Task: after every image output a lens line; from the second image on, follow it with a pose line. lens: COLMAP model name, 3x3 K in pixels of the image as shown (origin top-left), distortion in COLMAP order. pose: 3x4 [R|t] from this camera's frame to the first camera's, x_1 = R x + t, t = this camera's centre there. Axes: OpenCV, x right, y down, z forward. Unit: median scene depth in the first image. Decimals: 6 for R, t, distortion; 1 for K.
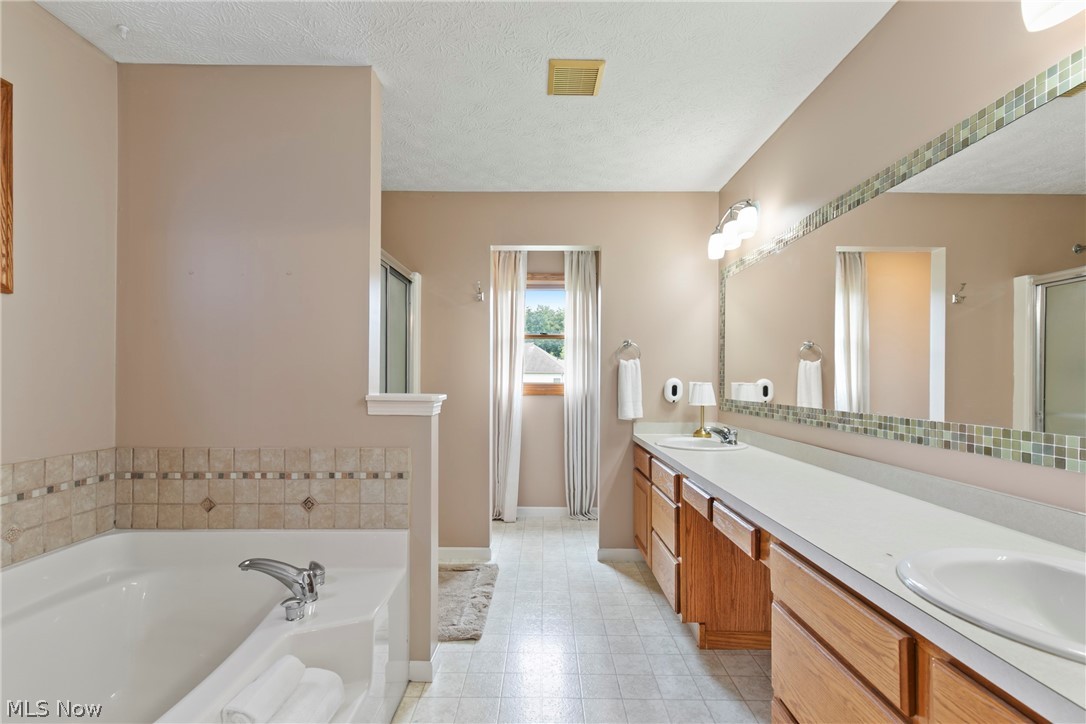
lens RADIAL K [[491.8, 0, 543.1], [0, 491.8, 380.8], [0, 0, 1]] dist [0.004288, -0.001184]
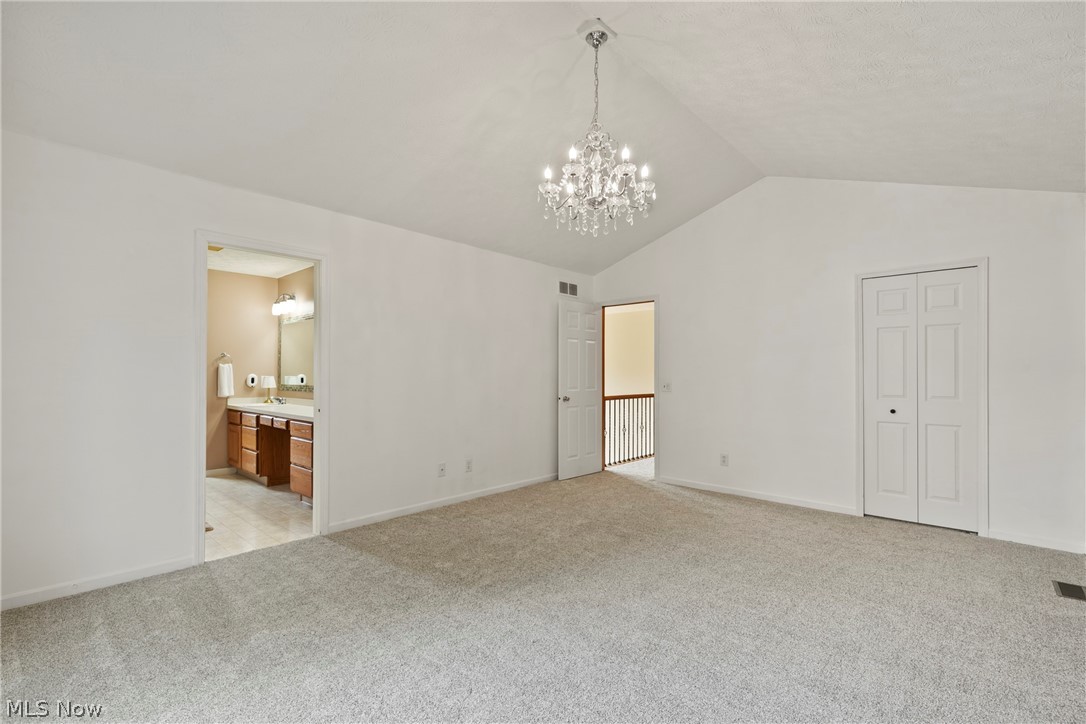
lens RADIAL K [[491.8, 0, 545.8], [0, 491.8, 369.7], [0, 0, 1]] dist [0.004288, -0.001184]
pose [[0.675407, 0.003298, 0.737437, -0.376622], [-0.002365, 0.999995, -0.002306, -0.020281], [-0.737441, -0.000187, 0.675412, -1.137279]]
